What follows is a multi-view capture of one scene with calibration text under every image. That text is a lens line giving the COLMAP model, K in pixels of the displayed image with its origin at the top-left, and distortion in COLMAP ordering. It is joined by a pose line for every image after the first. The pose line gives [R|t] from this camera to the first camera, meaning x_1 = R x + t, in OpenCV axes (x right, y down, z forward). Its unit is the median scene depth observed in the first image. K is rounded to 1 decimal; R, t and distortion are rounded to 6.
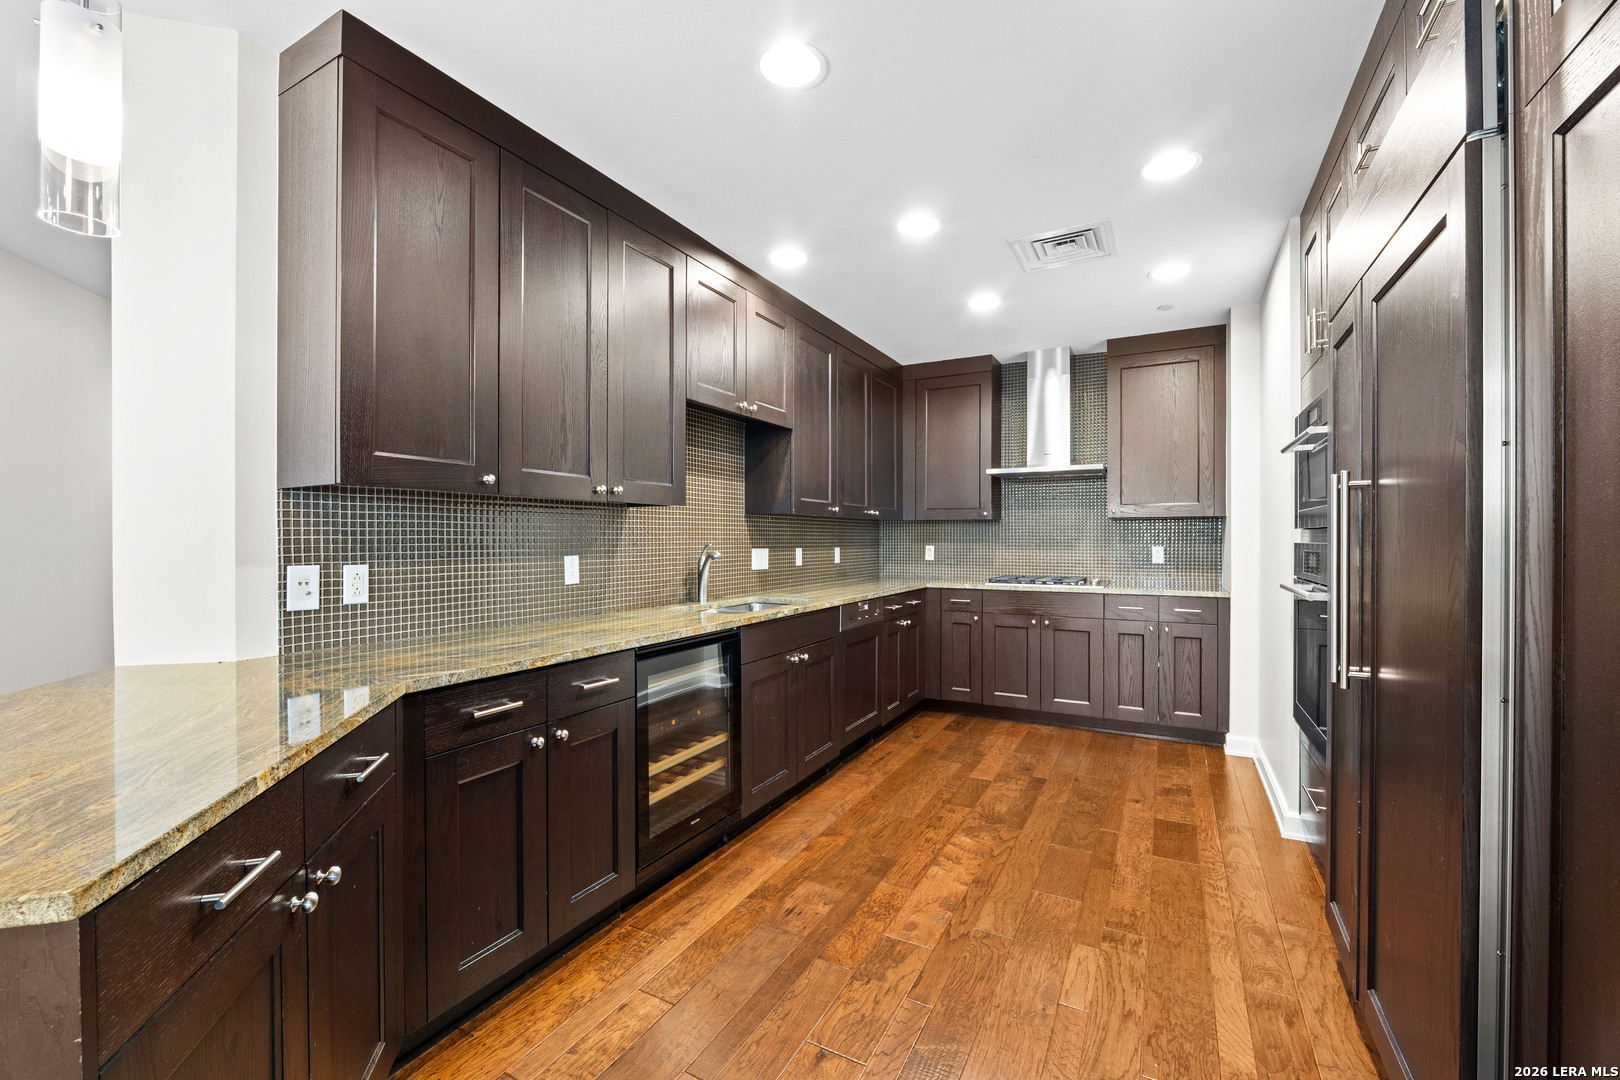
lens RADIAL K [[675.4, 0, 811.2], [0, 675.4, 544.5], [0, 0, 1]] dist [-0.003269, -0.000077]
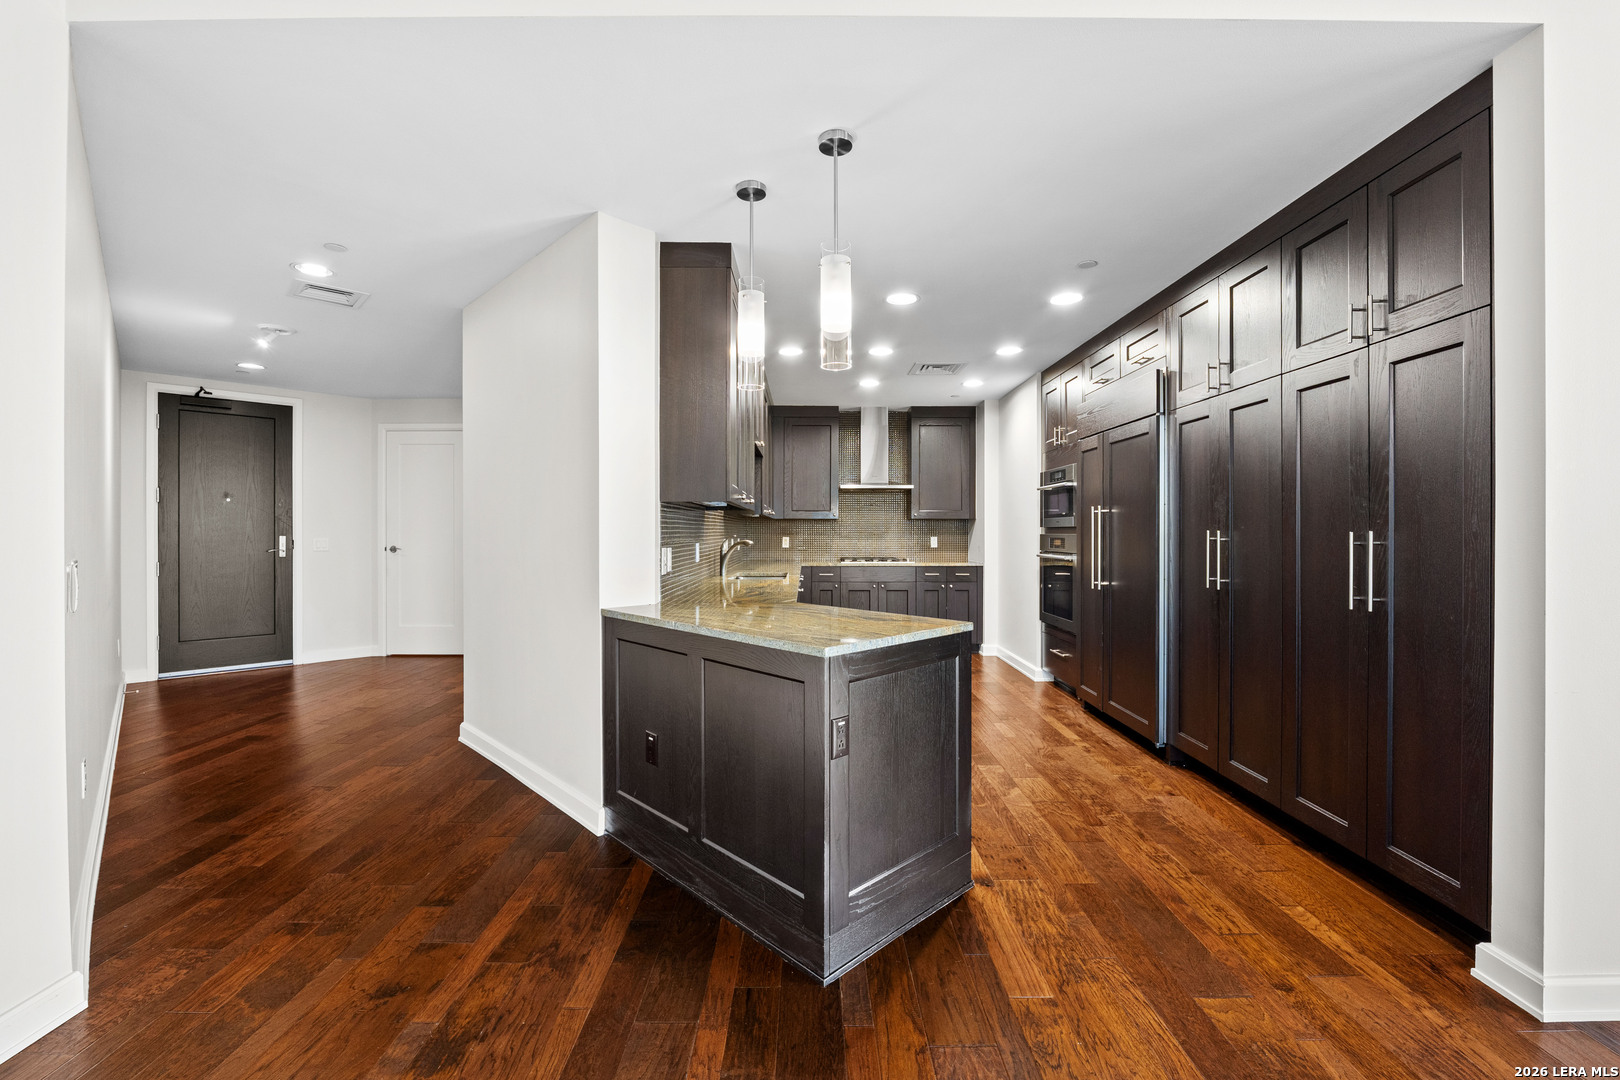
lens RADIAL K [[672.5, 0, 810.0], [0, 672.5, 540.0], [0, 0, 1]] dist [-0.001101, -0.000049]
pose [[0.879098, -0.005951, 0.476605, -0.690552], [0.004480, 0.999981, 0.004222, 0.002848], [-0.476621, -0.001577, 0.879108, -0.361126]]
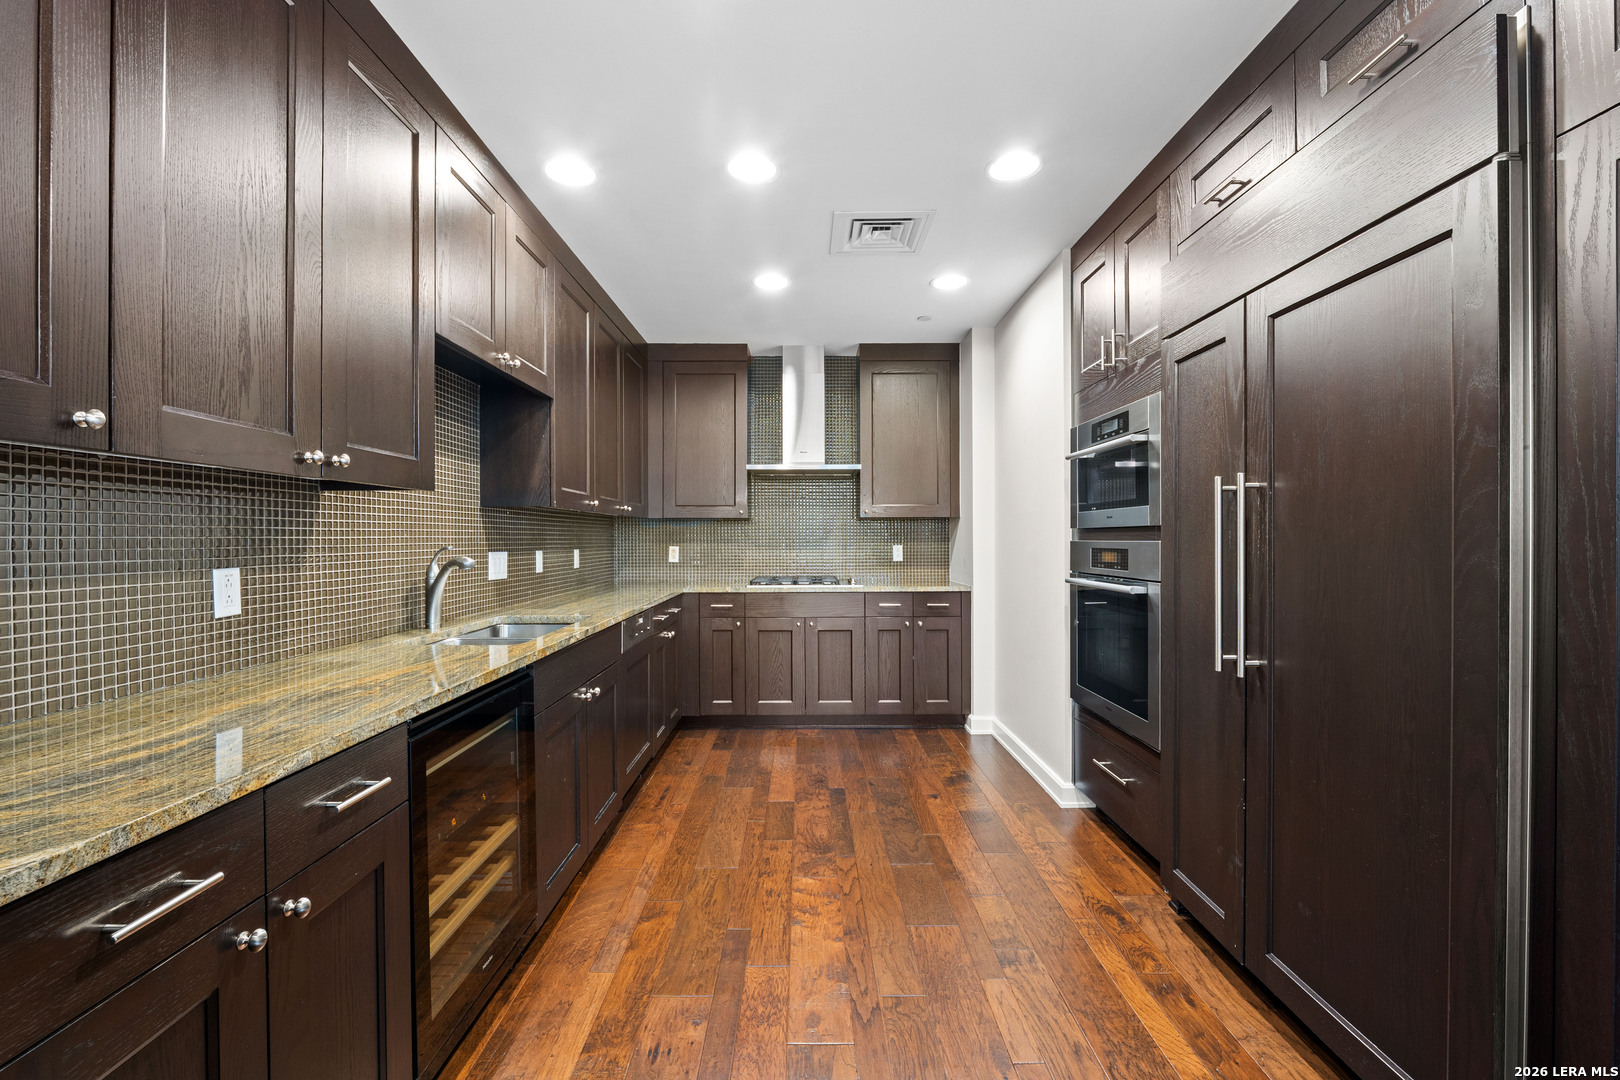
lens RADIAL K [[667.4, 0, 812.7], [0, 667.4, 543.7], [0, 0, 1]] dist [-0.009420, -0.000095]
pose [[0.875850, -0.006498, 0.482539, -0.149766], [0.007214, 0.999974, 0.000371, -0.001329], [-0.482529, 0.003156, 0.875874, 0.196878]]
